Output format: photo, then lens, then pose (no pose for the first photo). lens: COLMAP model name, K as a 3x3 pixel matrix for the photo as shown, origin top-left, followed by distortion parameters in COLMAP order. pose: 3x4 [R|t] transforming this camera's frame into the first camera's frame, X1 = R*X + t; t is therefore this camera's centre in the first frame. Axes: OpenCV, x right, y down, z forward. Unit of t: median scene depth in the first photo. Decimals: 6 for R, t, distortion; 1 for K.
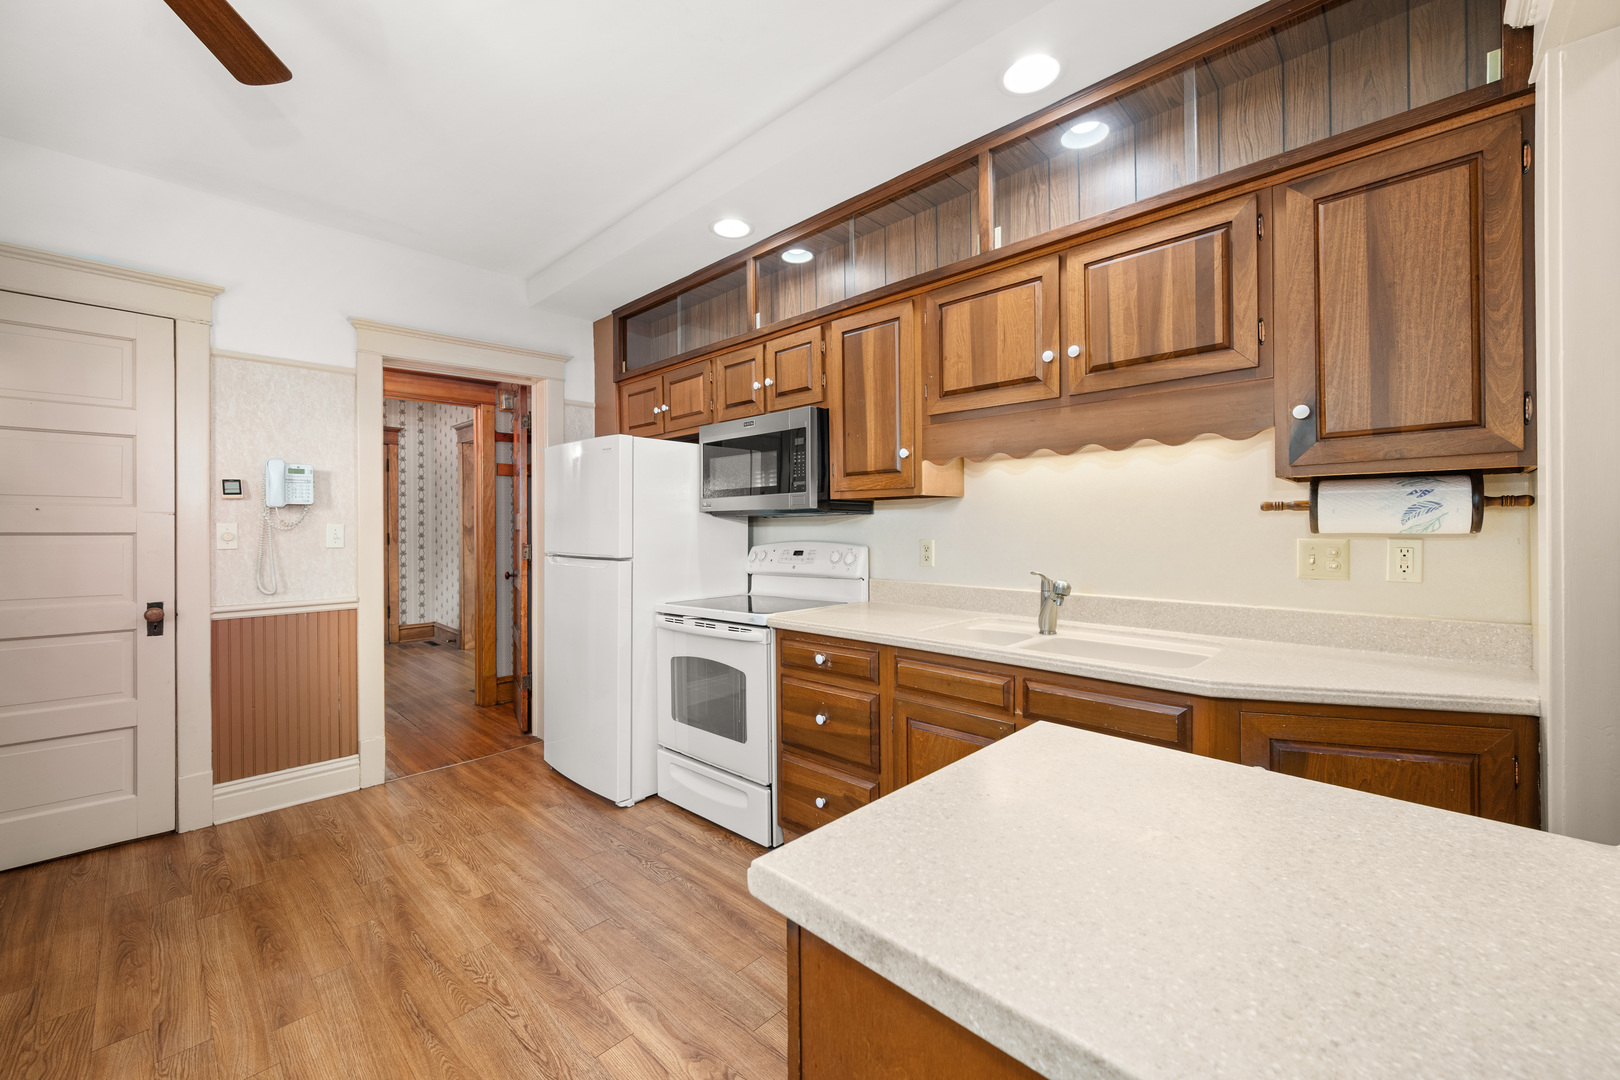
lens RADIAL K [[628.2, 0, 806.3], [0, 628.2, 527.1], [0, 0, 1]] dist [-0.000688, -0.000316]
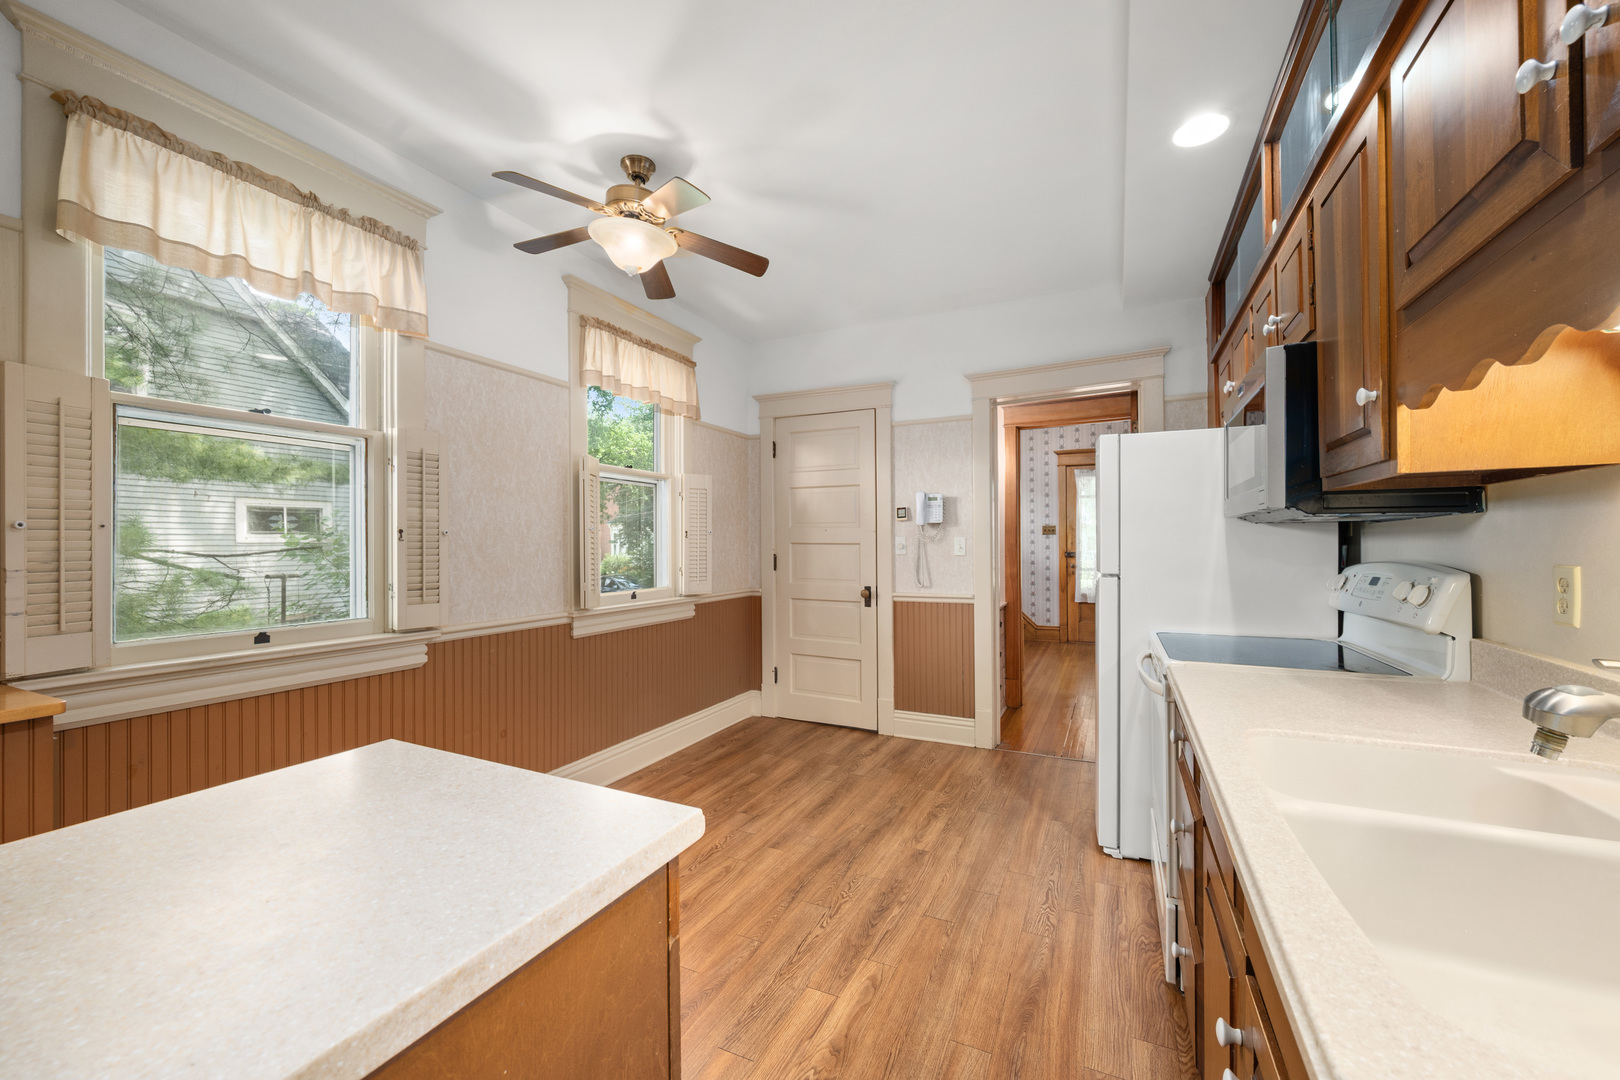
lens RADIAL K [[628.2, 0, 833.5], [0, 628.2, 542.4], [0, 0, 1]] dist [-0.000688, -0.000316]
pose [[0.331928, 0.002727, -0.943301, 0.472867], [0.004322, 0.999981, 0.004411, -0.001052], [0.943295, -0.005541, 0.331910, 0.387546]]
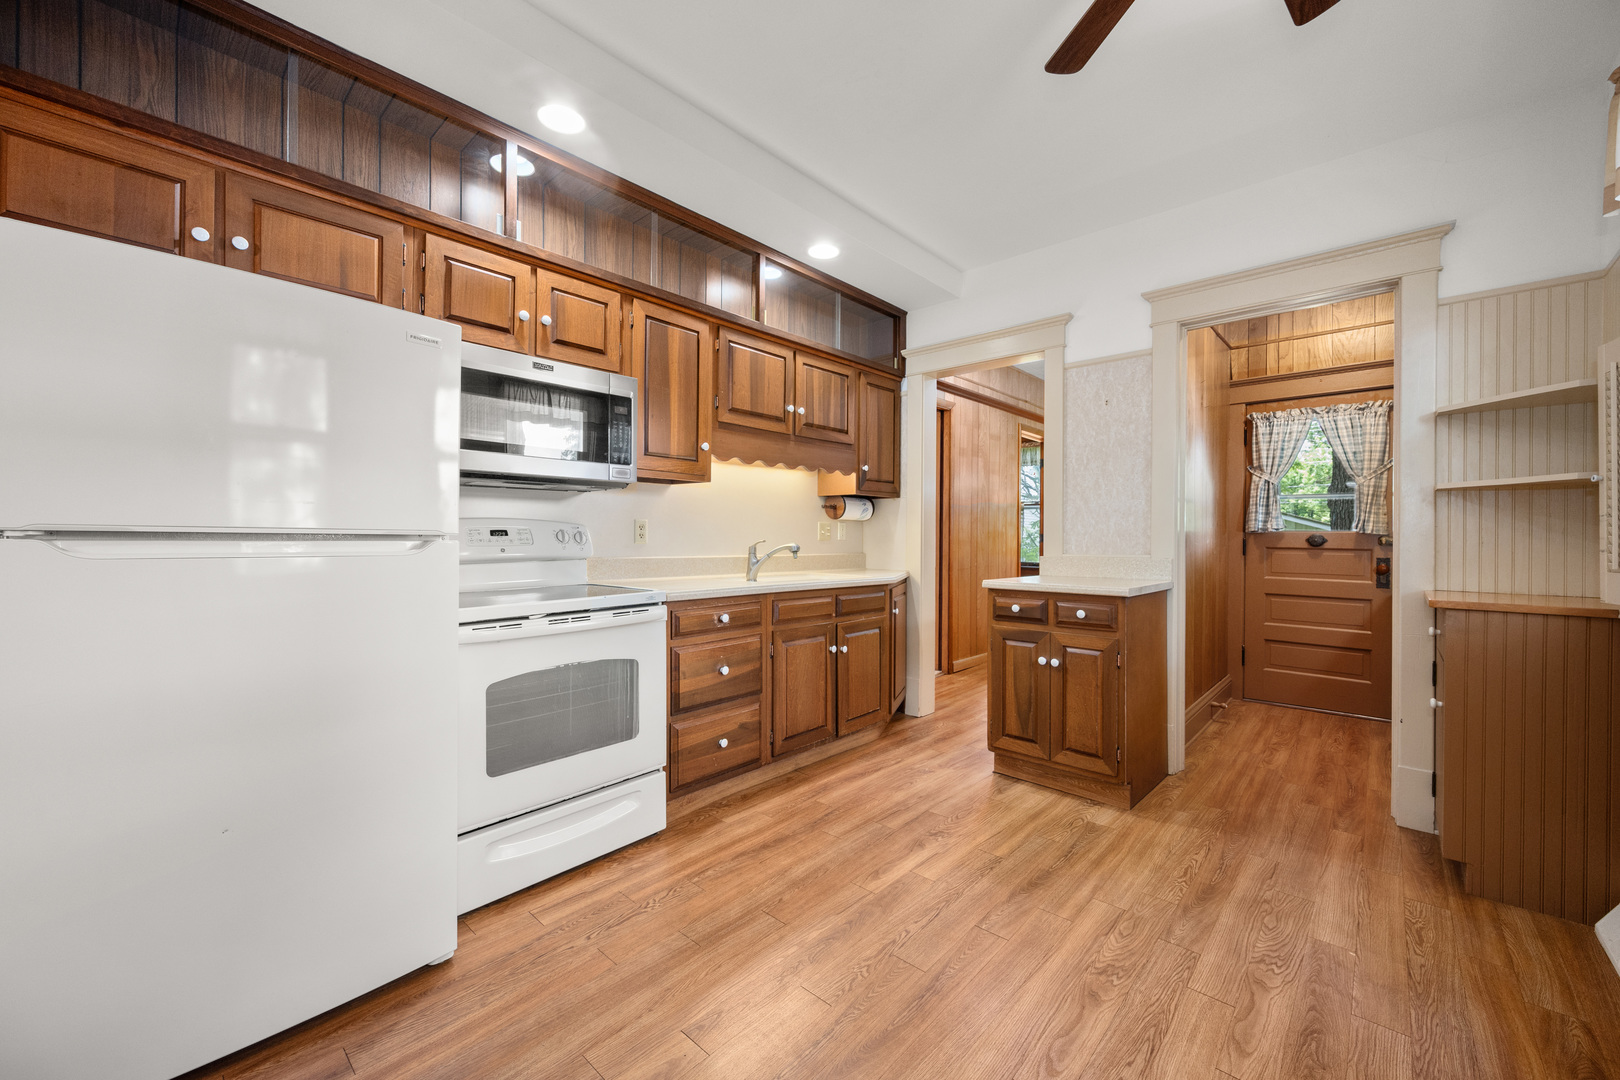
lens RADIAL K [[628.2, 0, 815.0], [0, 628.2, 536.5], [0, 0, 1]] dist [-0.000688, -0.000316]
pose [[-0.014832, 0.005821, 0.999873, -1.007758], [-0.007936, 0.999951, -0.005939, 0.059202], [-0.999859, -0.008023, -0.014785, 0.759624]]
